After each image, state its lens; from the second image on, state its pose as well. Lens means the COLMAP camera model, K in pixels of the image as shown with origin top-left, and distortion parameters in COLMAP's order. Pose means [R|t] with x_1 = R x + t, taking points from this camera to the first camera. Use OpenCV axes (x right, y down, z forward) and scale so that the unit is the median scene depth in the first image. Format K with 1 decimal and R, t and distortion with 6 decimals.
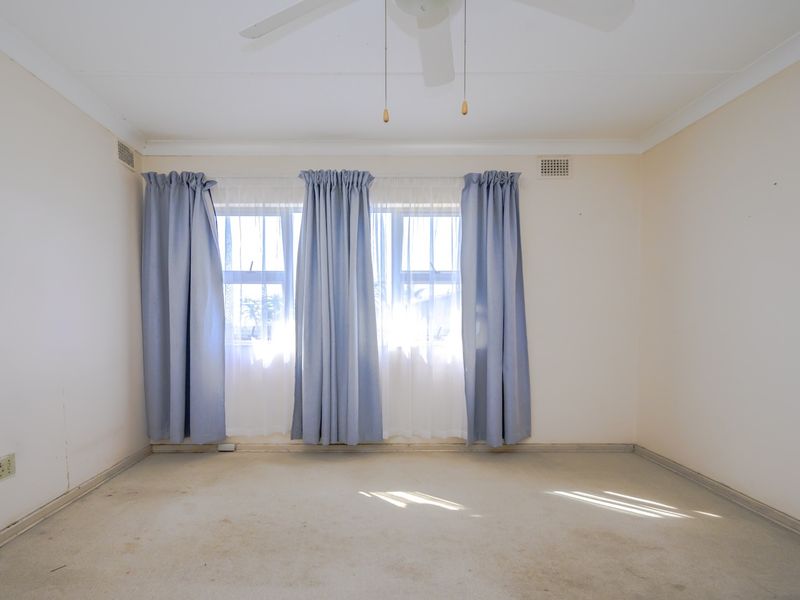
lens RADIAL K [[421.2, 0, 397.7], [0, 421.2, 288.3], [0, 0, 1]] dist [0.000918, 0.000943]
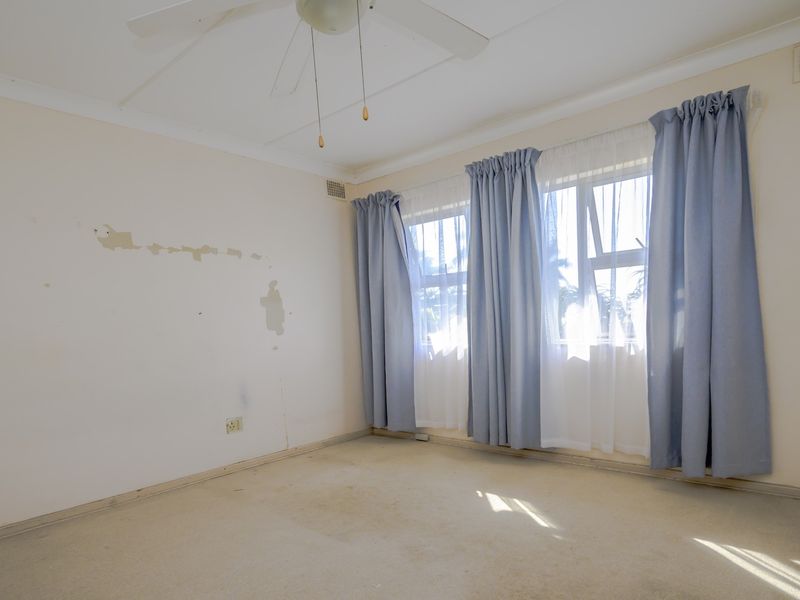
lens RADIAL K [[478.5, 0, 401.1], [0, 478.5, 319.5], [0, 0, 1]] dist [-0.002176, -0.001769]
pose [[0.761436, -0.041309, -0.646922, 0.354188], [0.097715, 0.993878, 0.051549, 0.000433], [0.640833, -0.102466, 0.760812, 0.037091]]
